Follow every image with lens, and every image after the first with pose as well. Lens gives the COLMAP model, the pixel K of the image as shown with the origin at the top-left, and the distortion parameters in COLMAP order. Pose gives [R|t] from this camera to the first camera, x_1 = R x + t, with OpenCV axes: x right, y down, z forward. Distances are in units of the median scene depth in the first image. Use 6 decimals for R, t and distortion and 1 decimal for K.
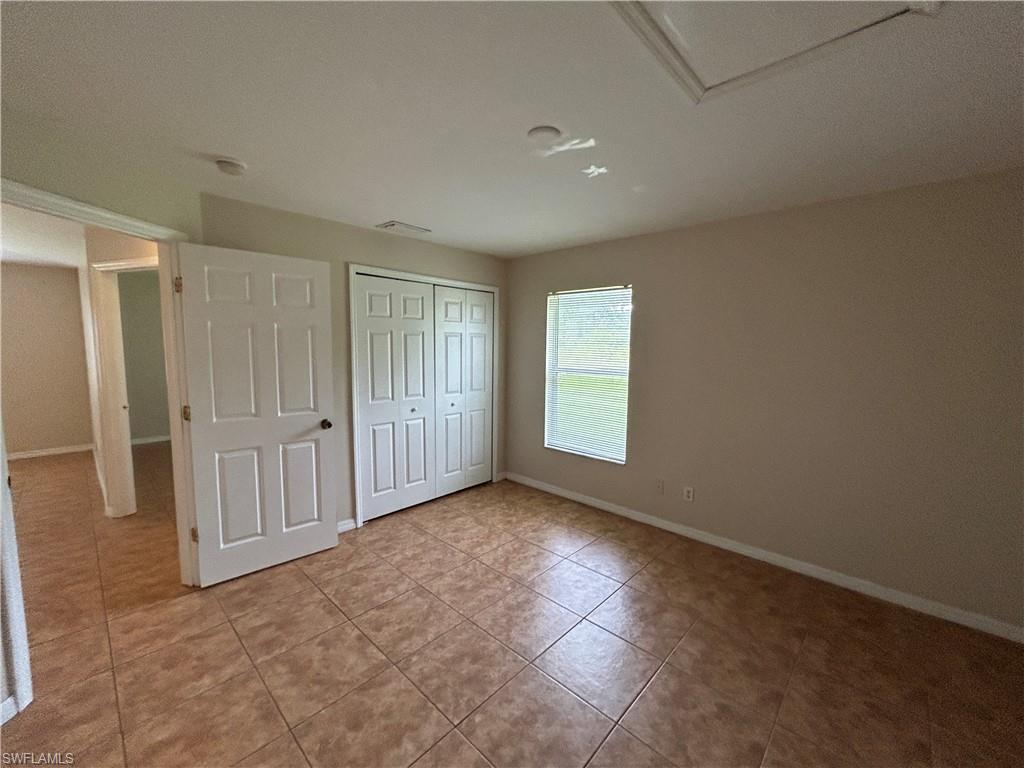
lens RADIAL K [[416.6, 0, 506.4], [0, 416.6, 386.8], [0, 0, 1]] dist [0.000344, 0.000917]
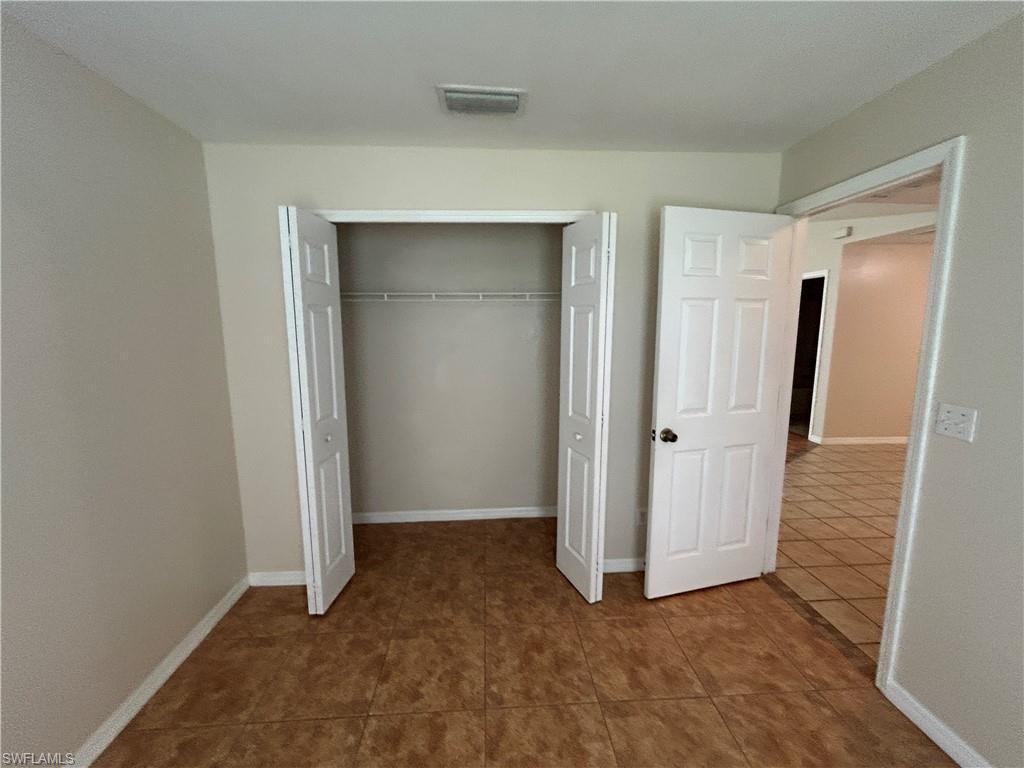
lens RADIAL K [[416.6, 0, 503.6], [0, 416.6, 389.3], [0, 0, 1]] dist [0.000344, 0.000917]
pose [[0.675923, -0.115612, 0.727848, -0.657274], [0.071617, 0.993248, 0.091260, -0.045609], [-0.733484, -0.009558, 0.679639, 0.334354]]
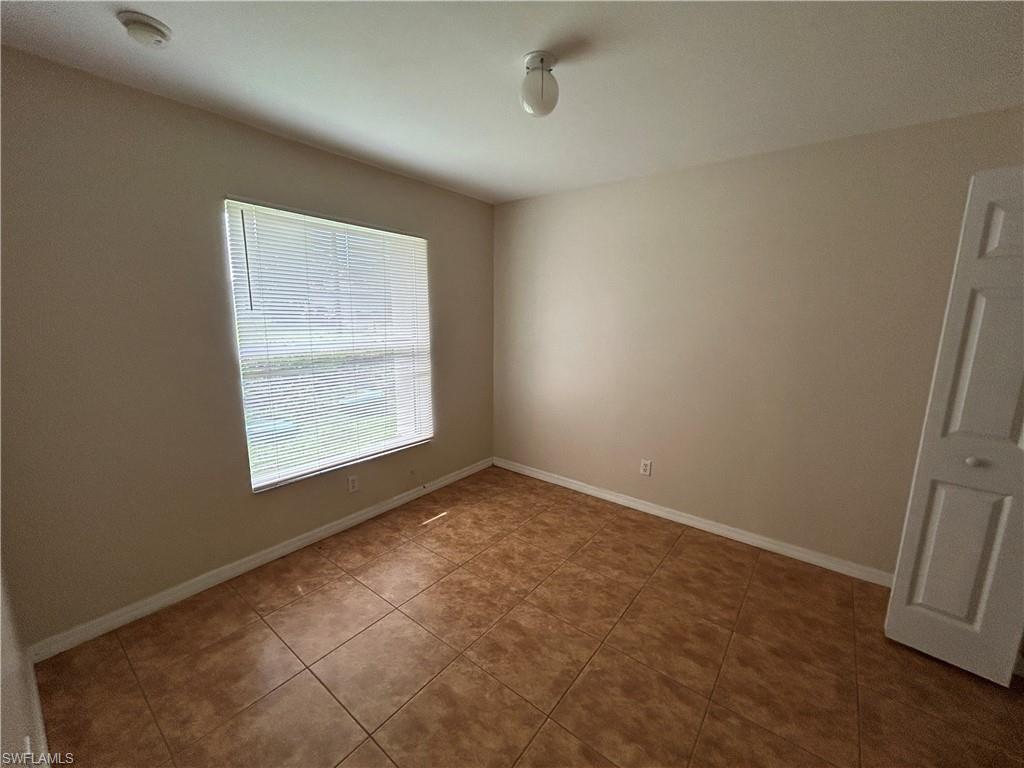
lens RADIAL K [[416.6, 0, 506.0], [0, 416.6, 386.7], [0, 0, 1]] dist [0.000344, 0.000917]
pose [[0.081124, 0.172685, -0.981631, 0.338270], [-0.115696, 0.979851, 0.162811, -0.029234], [0.989966, 0.100362, 0.099469, 0.373965]]
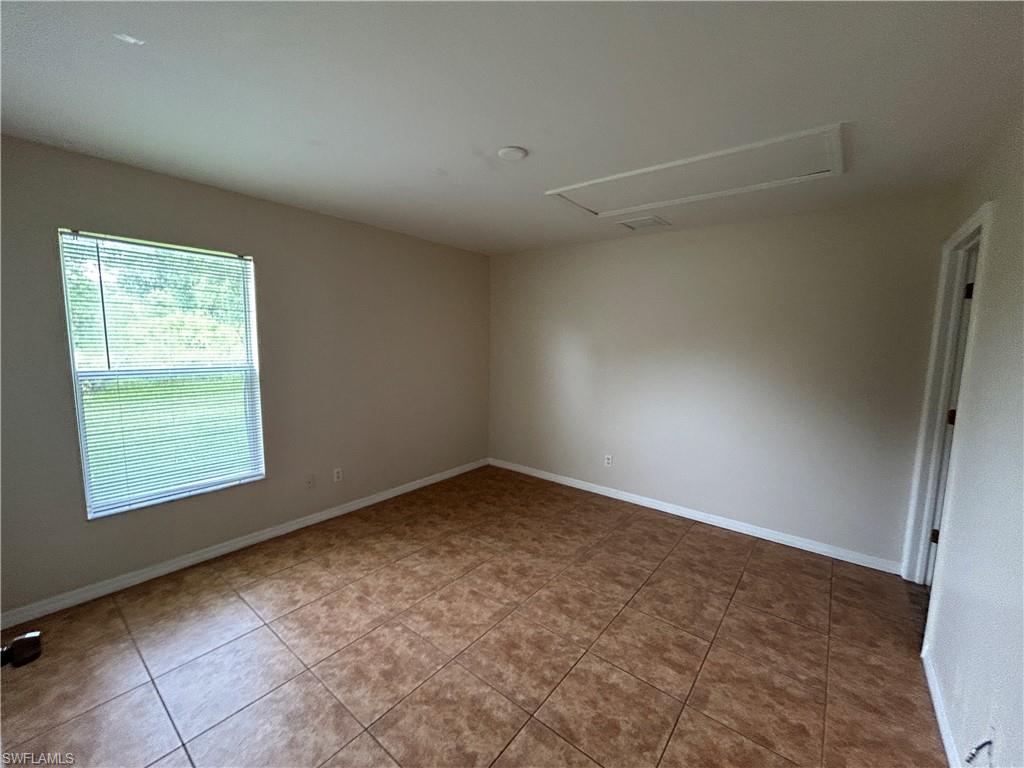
lens RADIAL K [[416.6, 0, 510.6], [0, 416.6, 389.6], [0, 0, 1]] dist [0.000344, 0.000917]
pose [[-0.094333, -0.136337, 0.986161, -0.846419], [0.082239, 0.986126, 0.144199, -0.098418], [-0.992138, 0.094704, -0.081812, 0.875554]]
